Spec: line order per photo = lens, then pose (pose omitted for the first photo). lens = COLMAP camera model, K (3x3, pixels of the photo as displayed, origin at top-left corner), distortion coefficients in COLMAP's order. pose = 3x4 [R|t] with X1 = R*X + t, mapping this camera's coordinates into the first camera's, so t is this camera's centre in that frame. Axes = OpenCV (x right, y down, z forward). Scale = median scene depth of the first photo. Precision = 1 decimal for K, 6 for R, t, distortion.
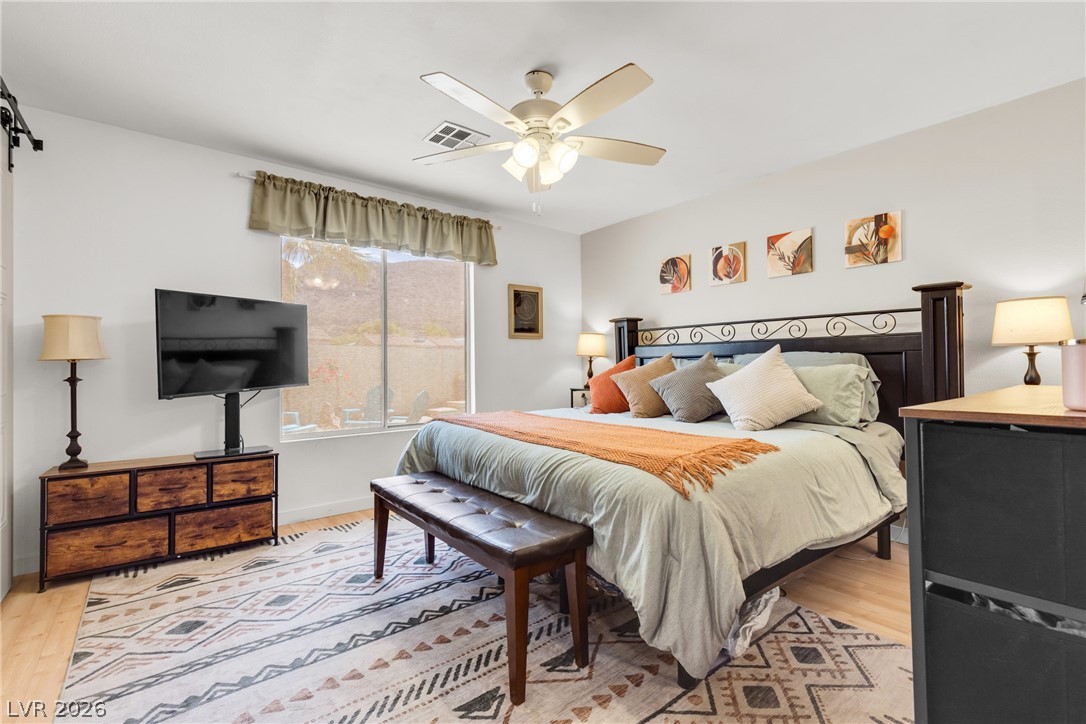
lens RADIAL K [[488.8, 0, 544.3], [0, 488.8, 358.0], [0, 0, 1]] dist [0.001434, 0.000080]
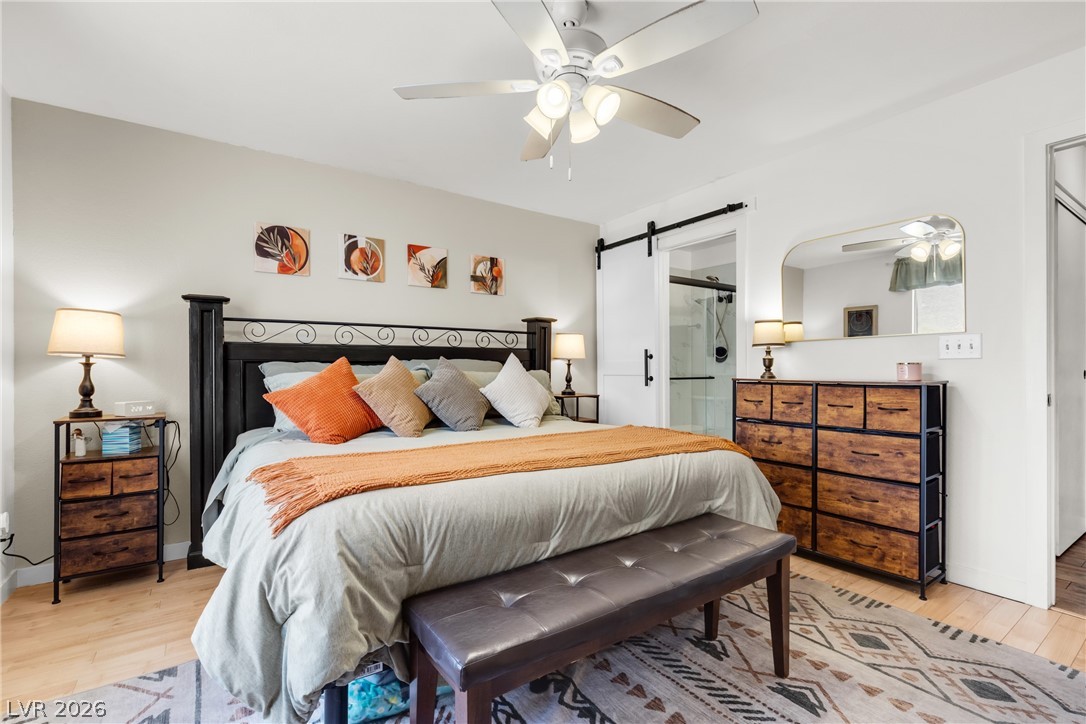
lens RADIAL K [[488.8, 0, 547.1], [0, 488.8, 370.8], [0, 0, 1]] dist [0.001434, 0.000080]
pose [[0.061287, 0.004831, 0.998108, -0.567806], [-0.009112, 0.999949, -0.004280, 0.015540], [-0.998079, -0.008832, 0.061328, 0.703490]]
